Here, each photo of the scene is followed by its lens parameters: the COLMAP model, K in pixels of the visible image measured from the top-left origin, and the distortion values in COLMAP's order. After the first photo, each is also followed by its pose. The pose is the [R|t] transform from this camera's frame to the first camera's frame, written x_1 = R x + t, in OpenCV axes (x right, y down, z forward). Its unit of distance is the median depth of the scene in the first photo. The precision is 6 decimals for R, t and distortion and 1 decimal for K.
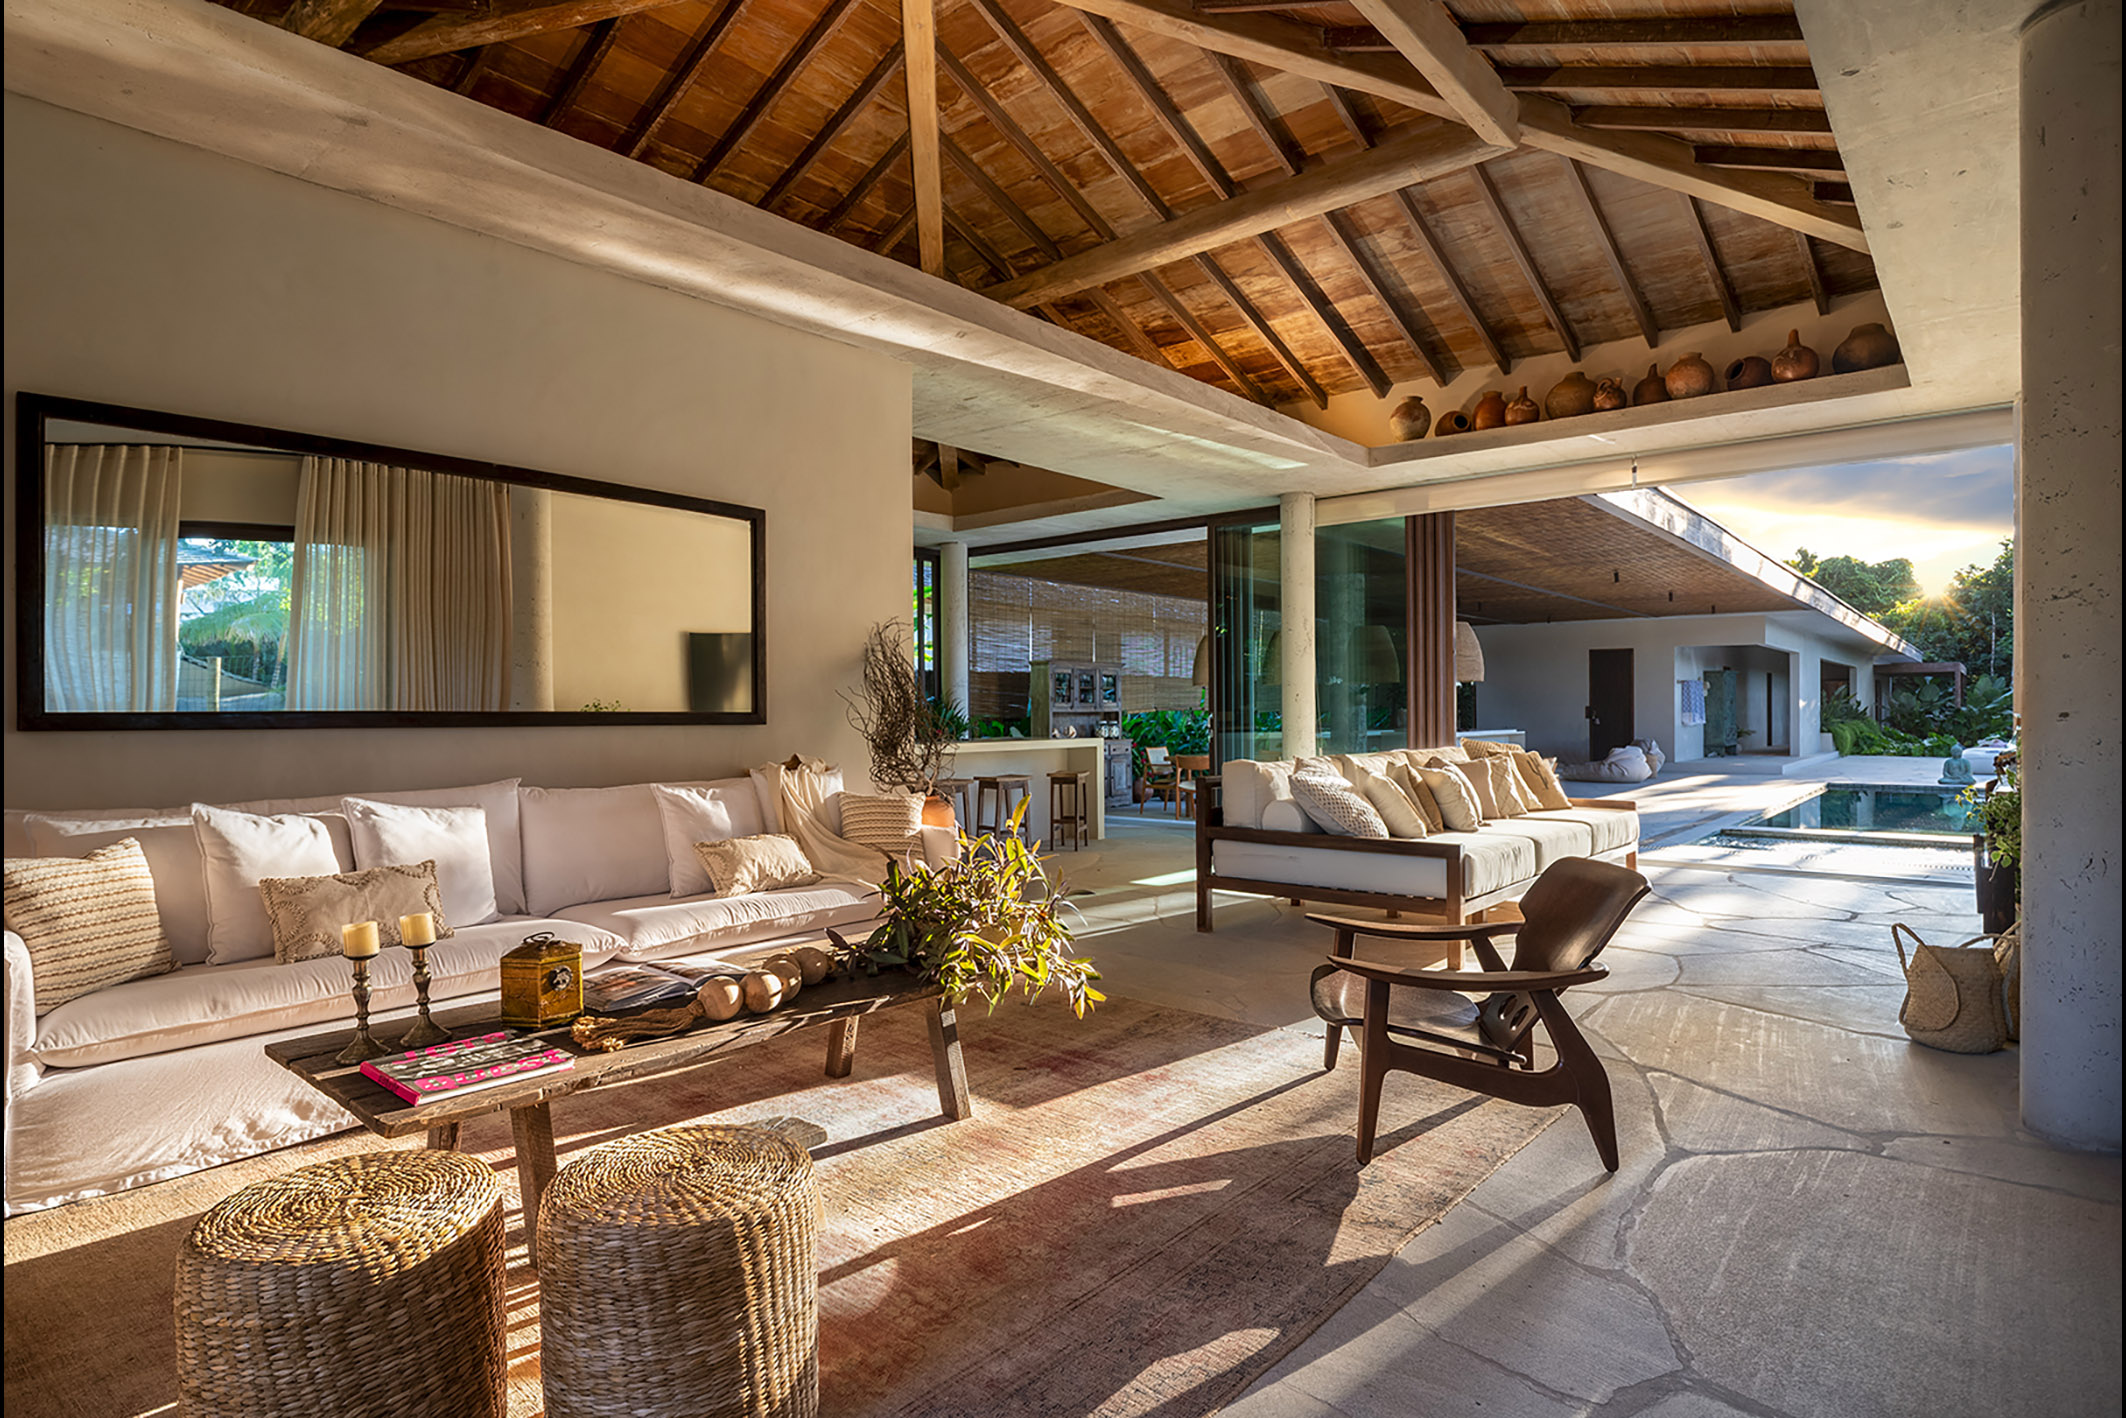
lens RADIAL K [[1074.2, 0, 1063.7], [0, 1074.2, 774.2], [0, 0, 1]] dist [0.000792, -0.018760]
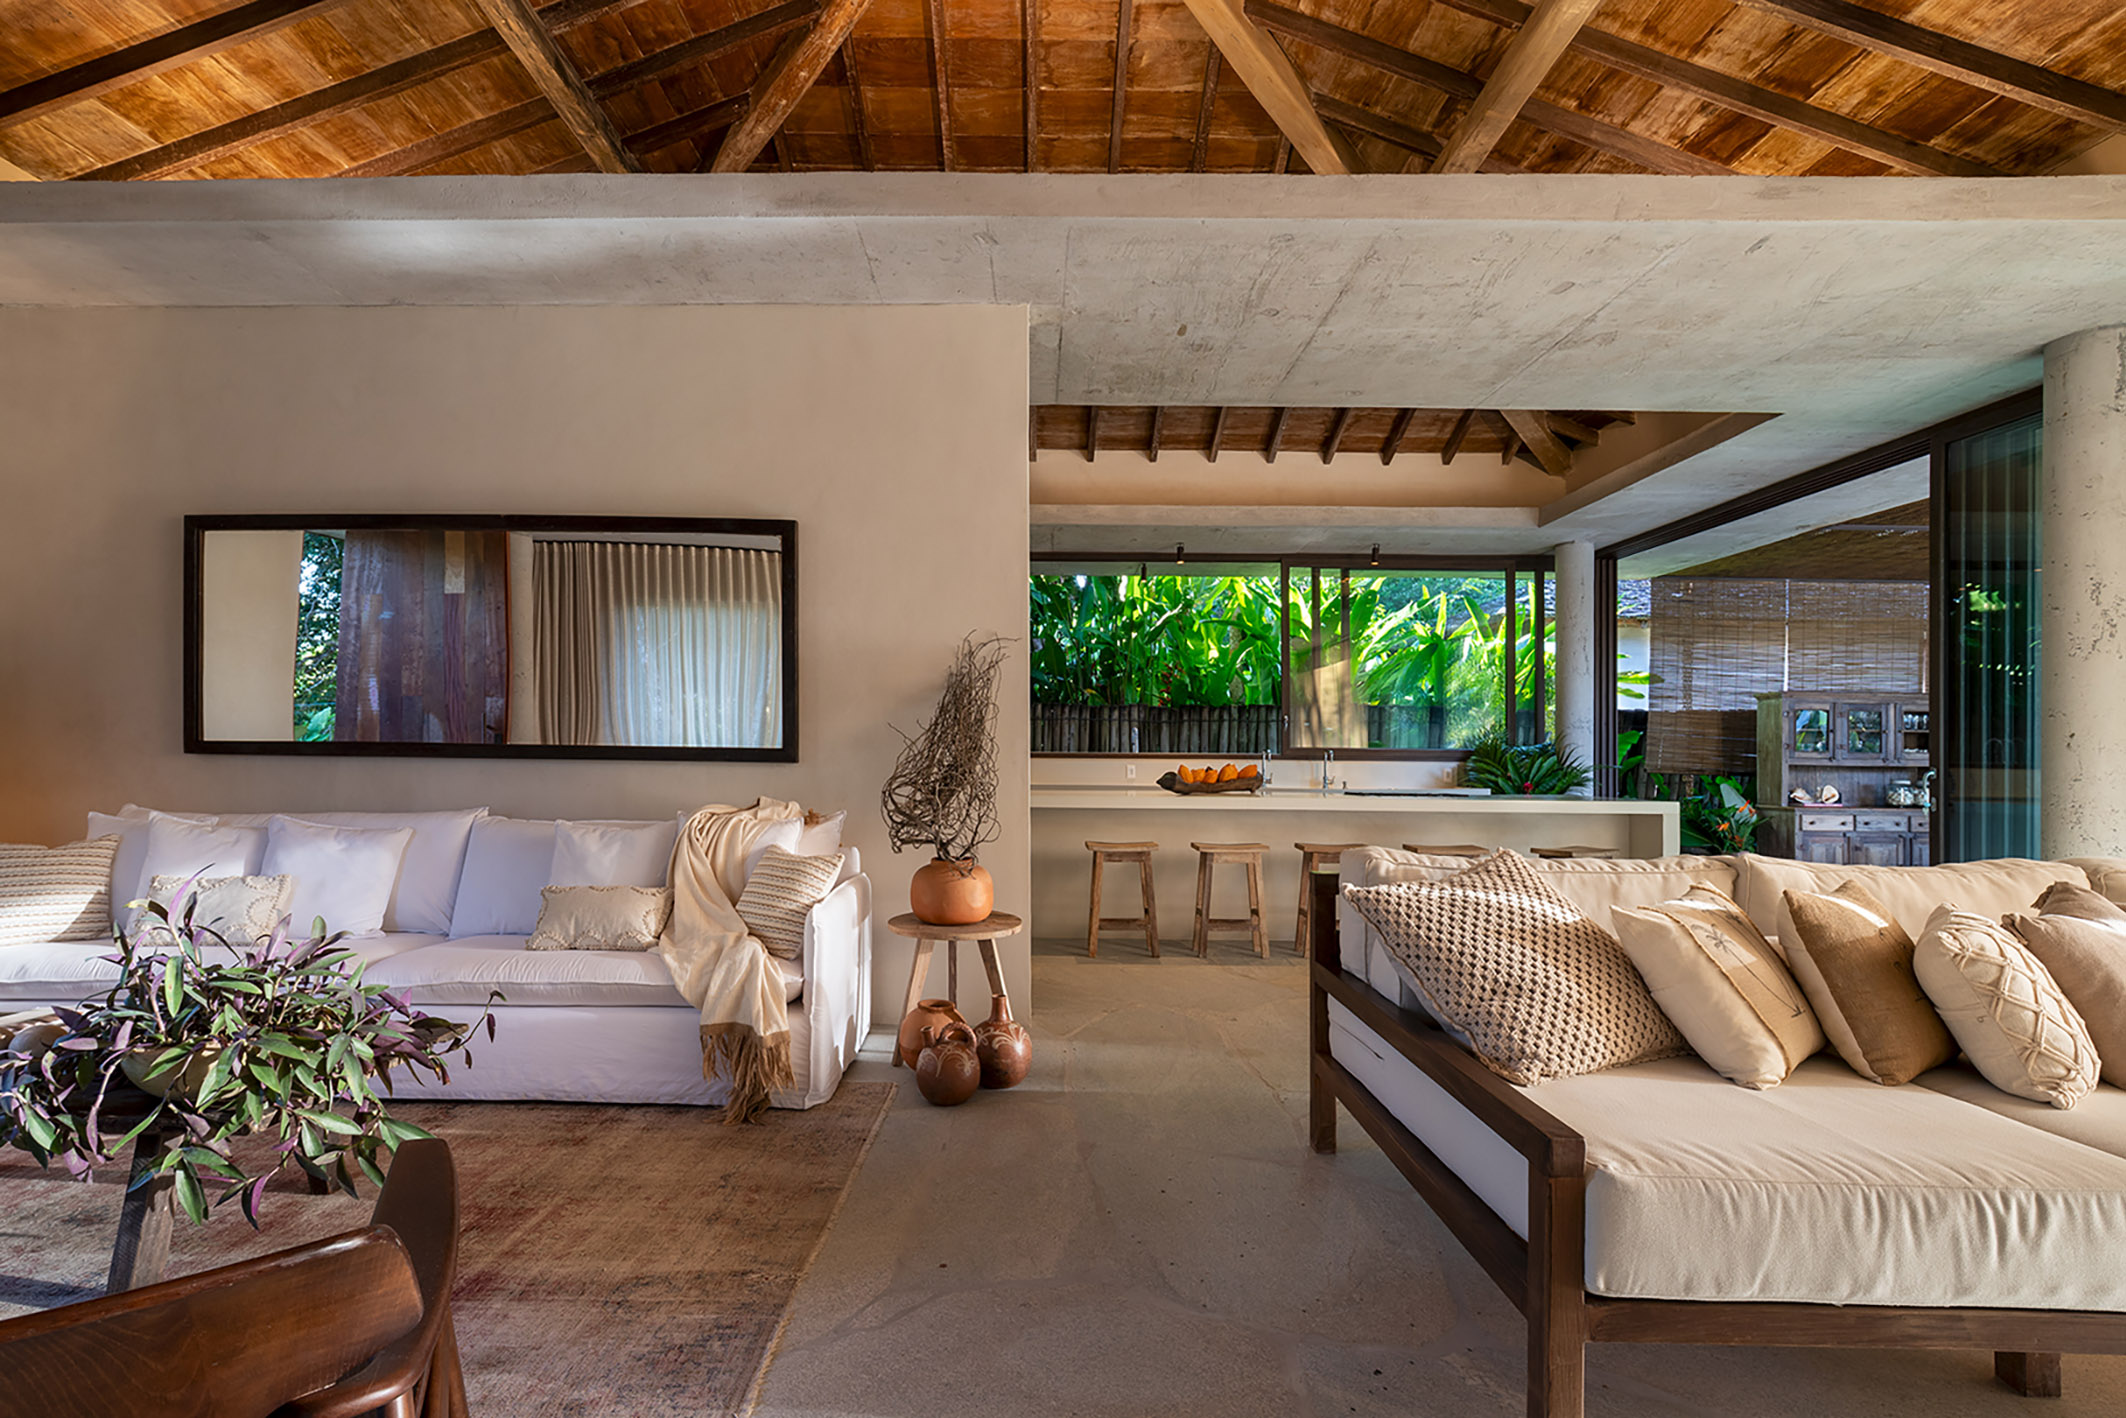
lens RADIAL K [[986.9, 0, 1064.8], [0, 986.9, 801.1], [0, 0, 1]] dist [-0.023865, 0.009599]
pose [[0.652512, 0.043478, -0.756530, 0.328528], [-0.057148, 0.998333, 0.008084, -0.023549], [0.755620, 0.037960, 0.653909, 0.438097]]
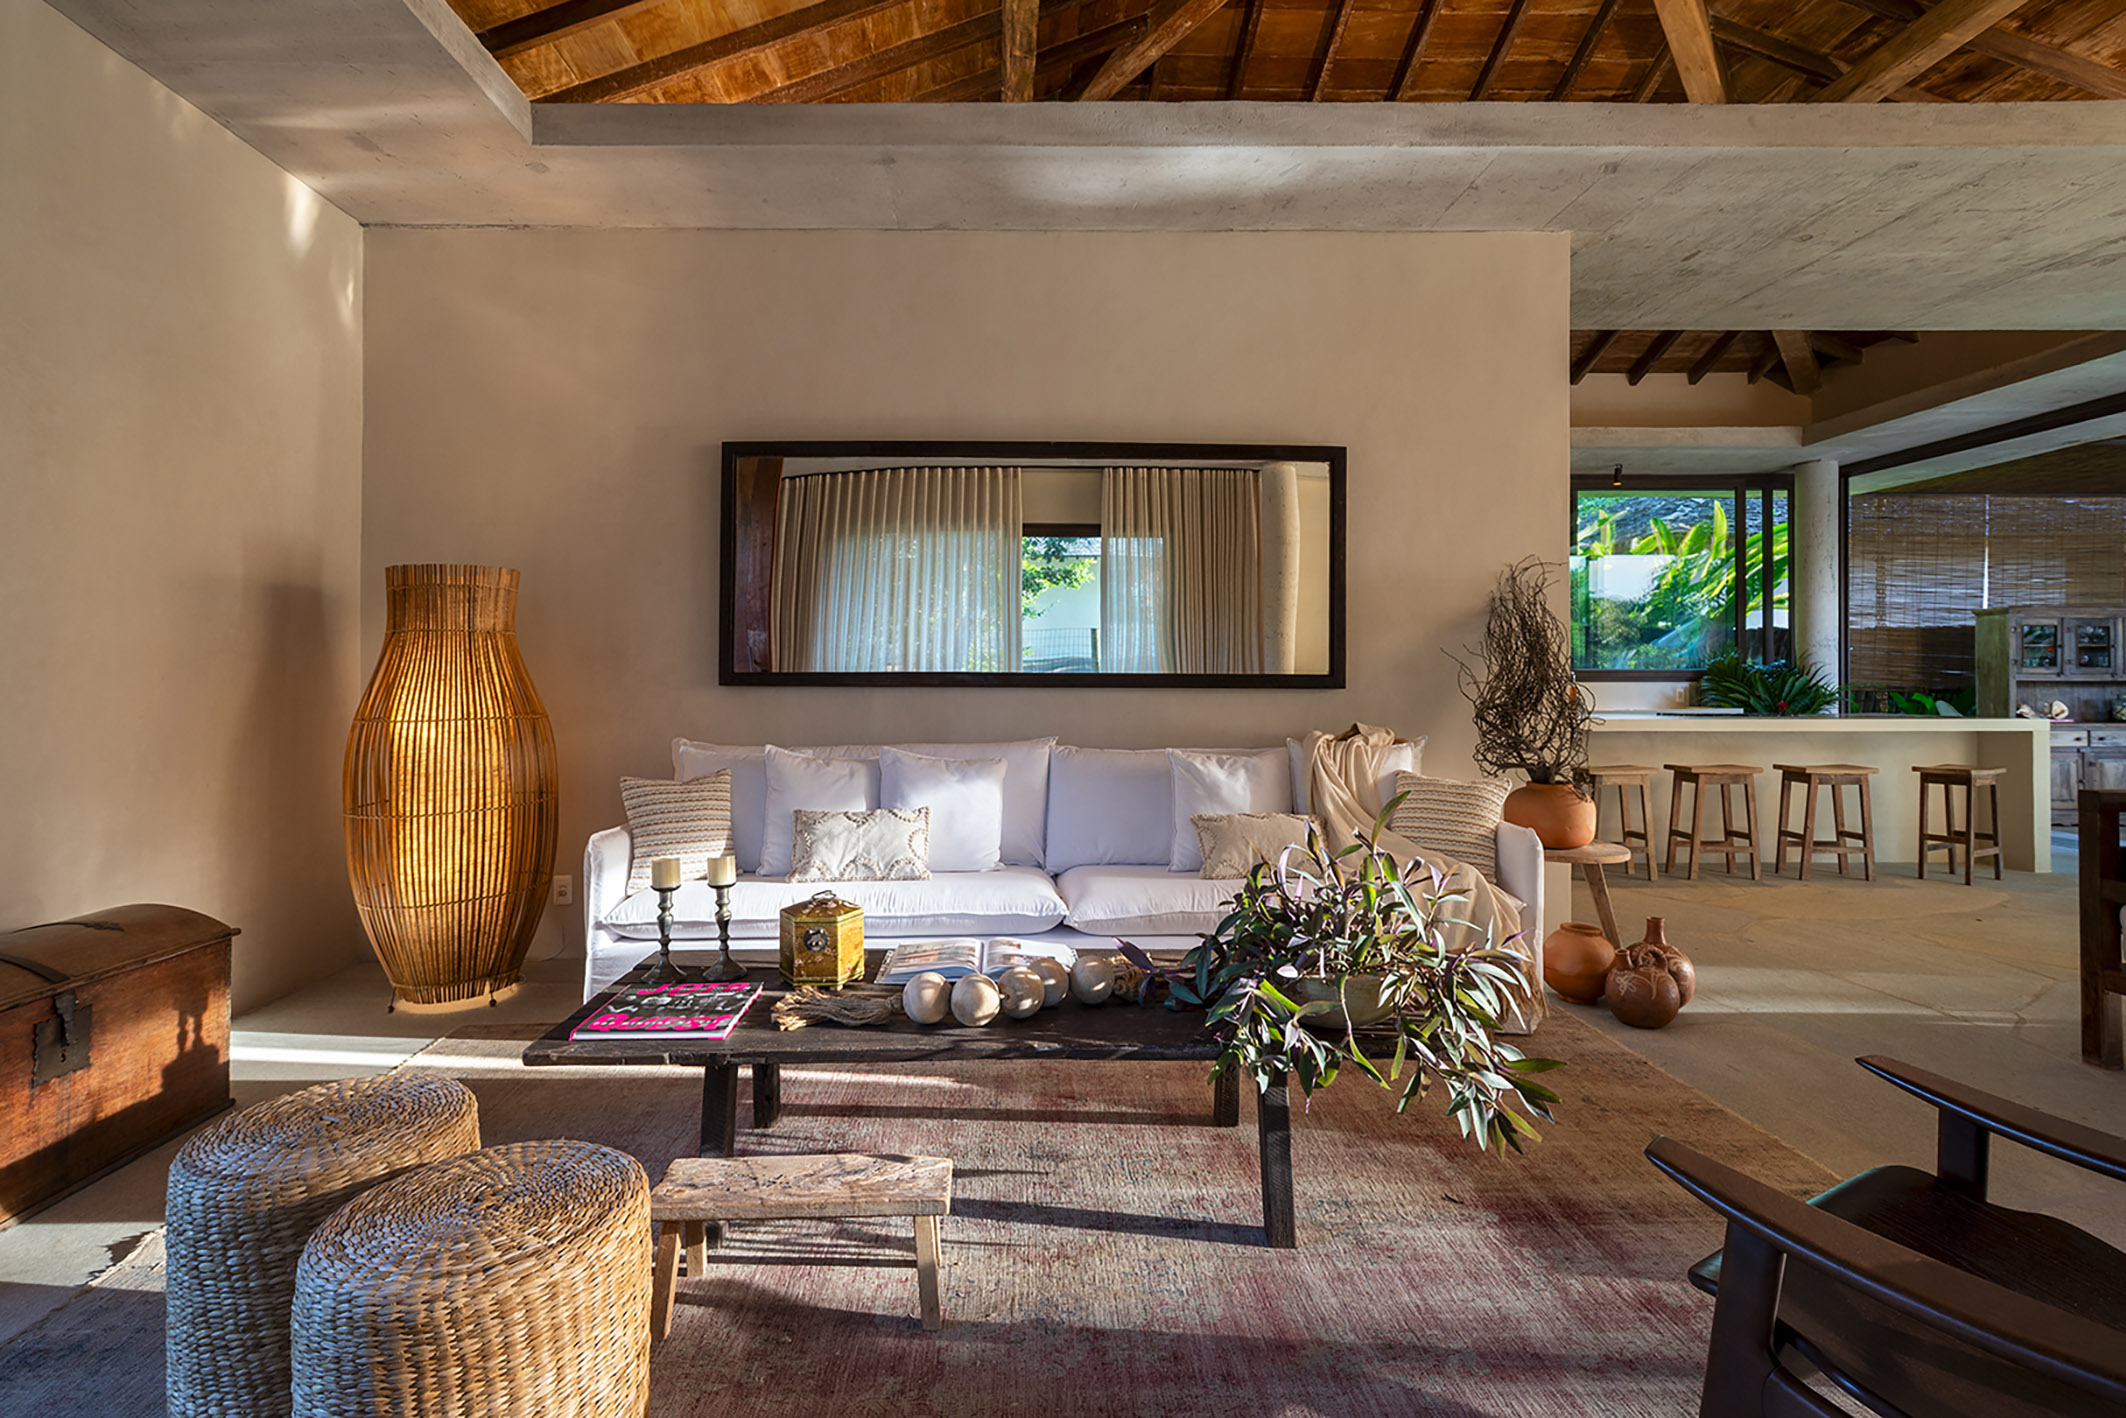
lens RADIAL K [[1009.8, 0, 1063.0], [0, 1009.8, 709.0], [0, 0, 1]] dist [0.008406, 0.001014]
pose [[0.673476, 0.021407, -0.738899, 0.124373], [-0.045010, 0.998913, -0.012085, -0.006404], [0.737837, 0.041397, 0.673708, 0.186135]]
